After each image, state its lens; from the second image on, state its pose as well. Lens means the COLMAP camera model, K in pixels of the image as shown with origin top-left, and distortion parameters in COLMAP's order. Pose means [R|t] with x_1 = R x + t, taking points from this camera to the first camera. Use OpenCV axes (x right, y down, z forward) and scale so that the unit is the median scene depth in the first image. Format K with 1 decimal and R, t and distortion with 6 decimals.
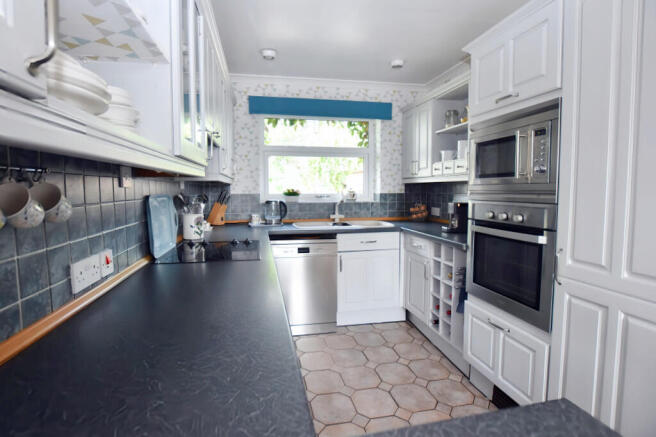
lens RADIAL K [[311.1, 0, 311.5], [0, 311.1, 209.4], [0, 0, 1]] dist [-0.001577, 0.000039]
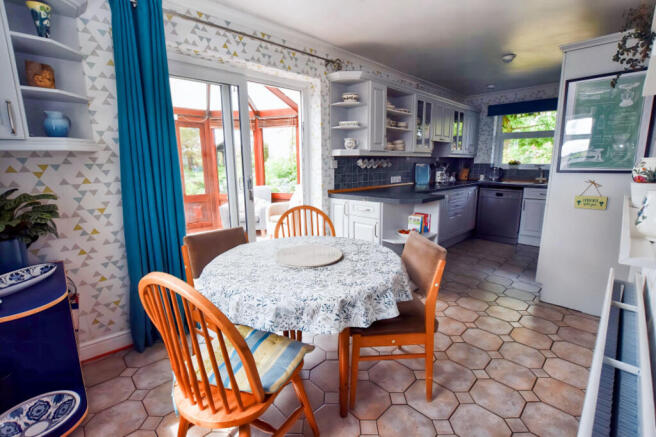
lens RADIAL K [[297.9, 0, 326.2], [0, 297.9, 221.4], [0, 0, 1]] dist [-0.026254, -0.000020]
pose [[0.566689, 0.158558, -0.808532, 0.692504], [-0.047929, 0.985991, 0.159766, 0.049744], [0.822537, -0.051785, 0.566349, -0.686445]]
